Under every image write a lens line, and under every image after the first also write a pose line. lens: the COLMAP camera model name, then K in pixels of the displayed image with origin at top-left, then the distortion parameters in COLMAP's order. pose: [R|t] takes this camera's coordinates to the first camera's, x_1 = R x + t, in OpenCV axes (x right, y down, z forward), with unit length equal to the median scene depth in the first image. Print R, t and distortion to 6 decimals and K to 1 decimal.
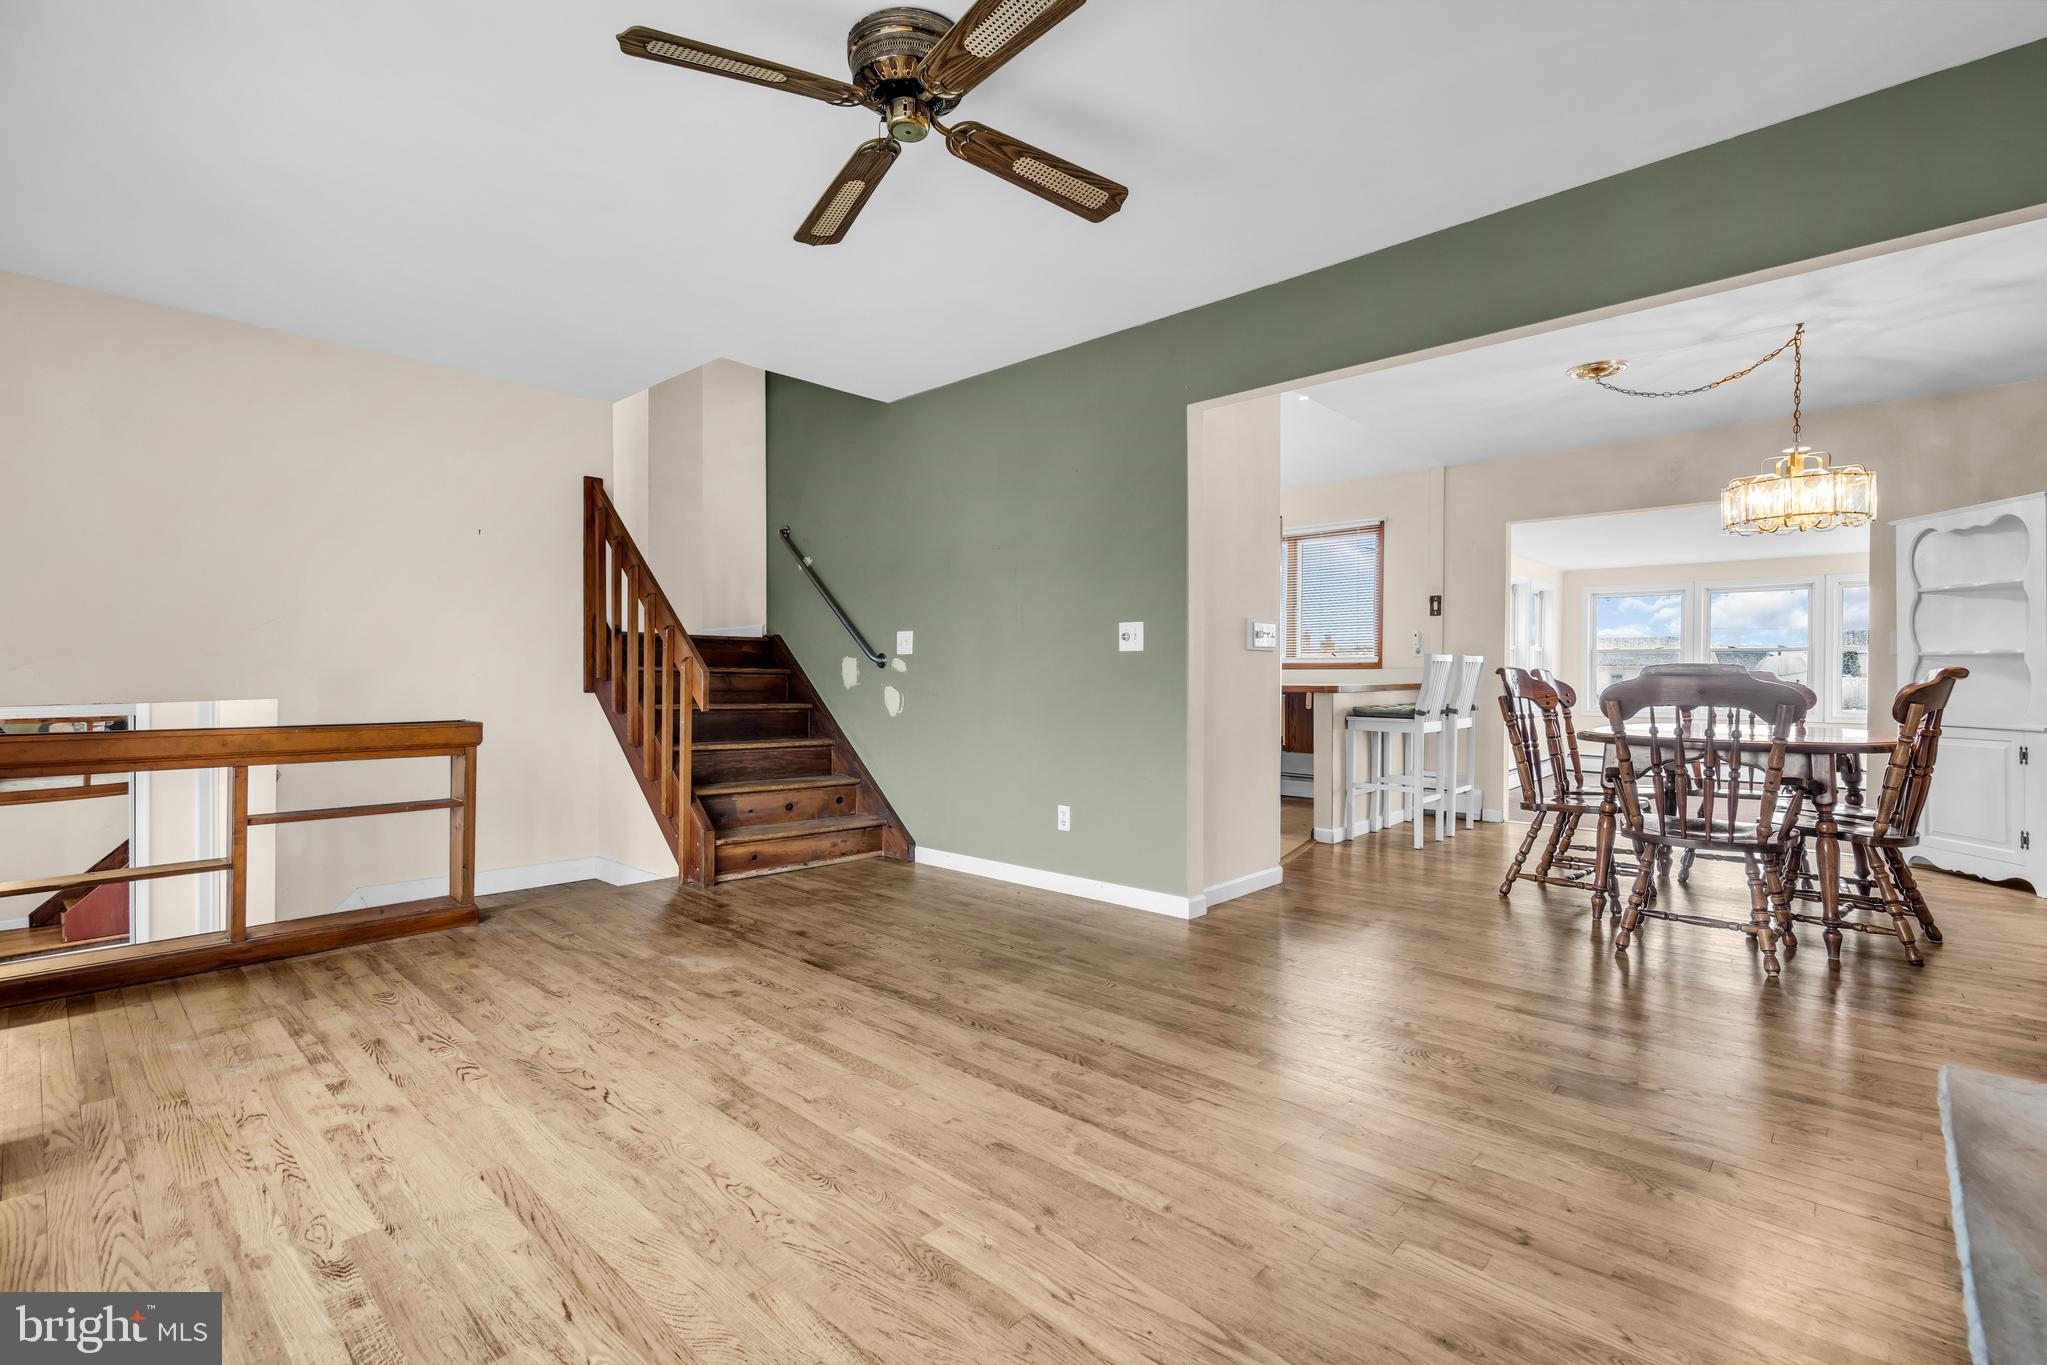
lens RADIAL K [[936.9, 0, 1018.7], [0, 936.9, 670.2], [0, 0, 1]] dist [-0.003578, -0.000190]
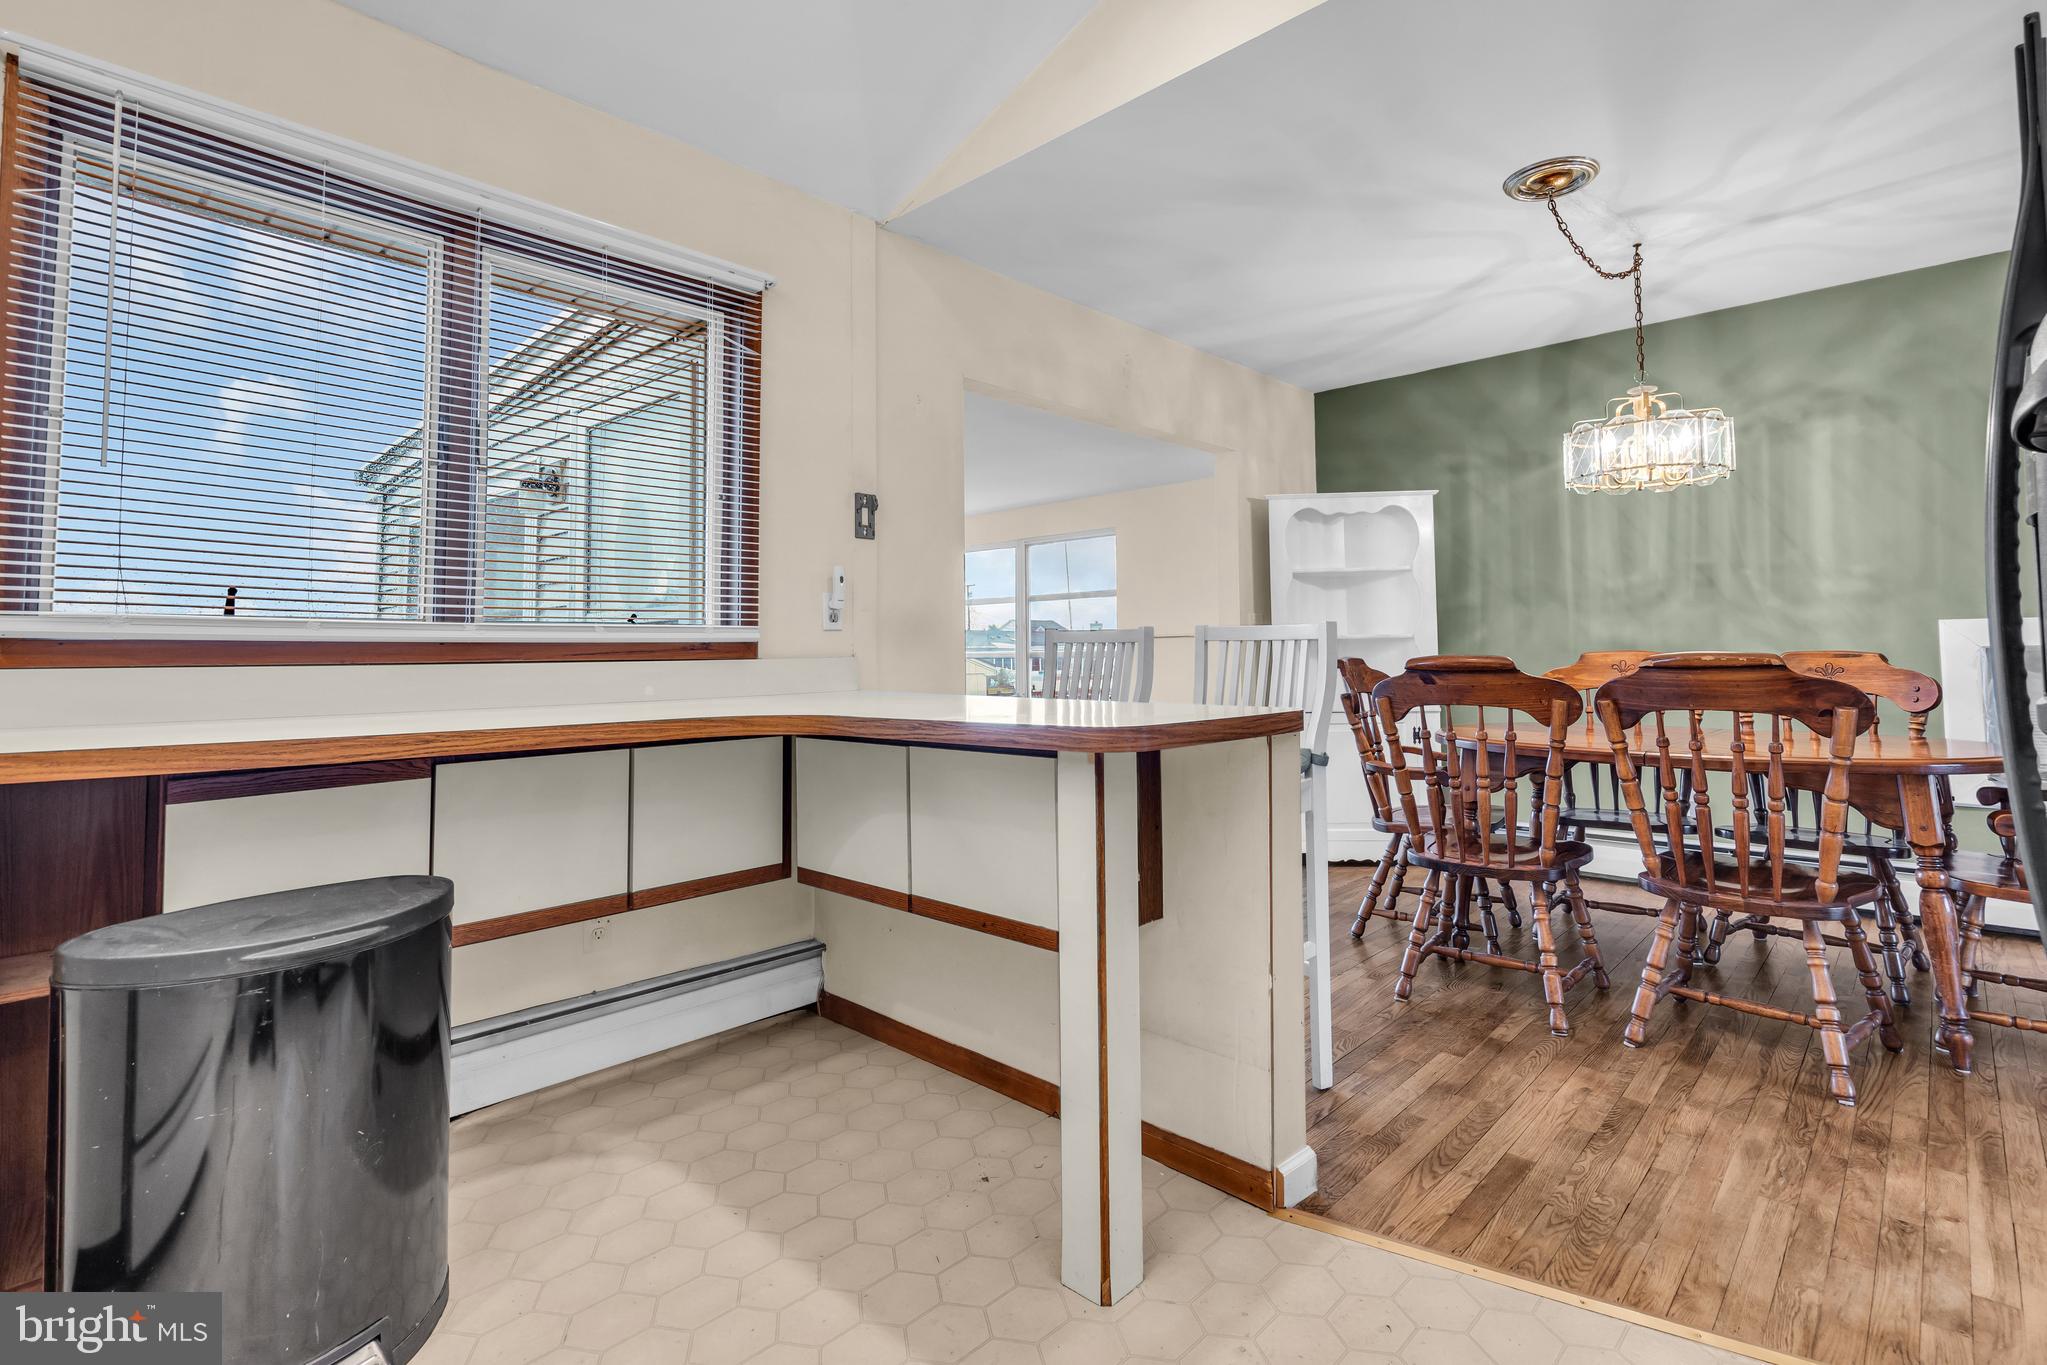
lens RADIAL K [[958.3, 0, 1032.4], [0, 958.3, 607.6], [0, 0, 1]] dist [-0.004702, -0.000411]
pose [[0.004223, 0.045324, 0.998963, -0.014145], [0.005595, 0.998956, -0.045347, -0.011085], [-0.999975, 0.005781, 0.003965, 2.120065]]
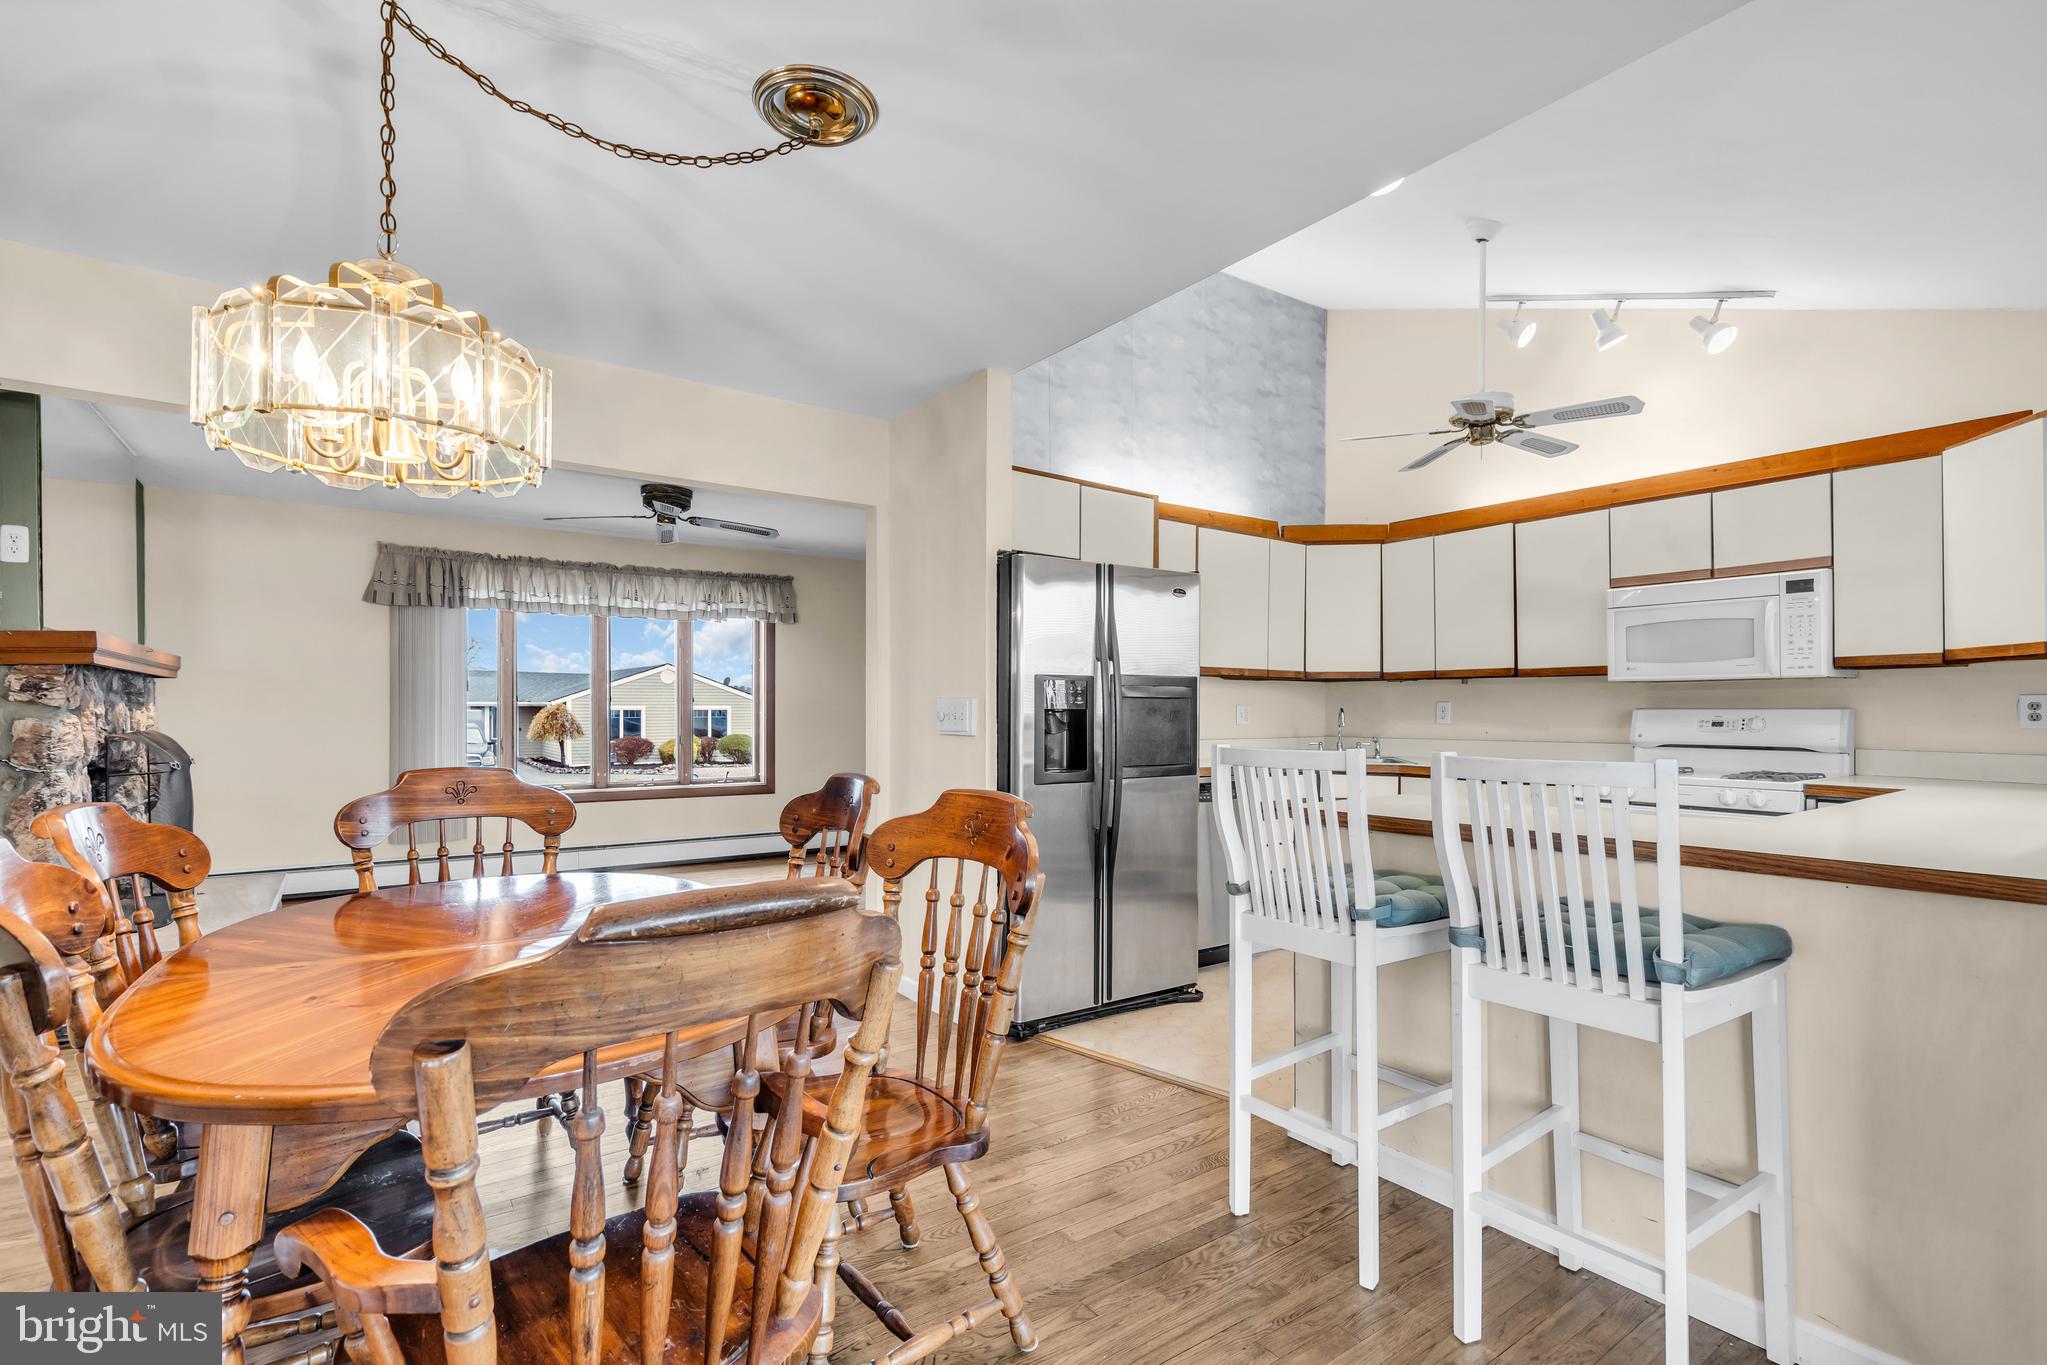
lens RADIAL K [[927.9, 0, 1011.7], [0, 927.9, 710.9], [0, 0, 1]] dist [-0.003177, -0.000234]
pose [[-0.206759, -0.000508, -0.978392, 1.590243], [0.006169, 0.999979, -0.001822, -0.061721], [0.978373, -0.006413, -0.206751, 1.844746]]
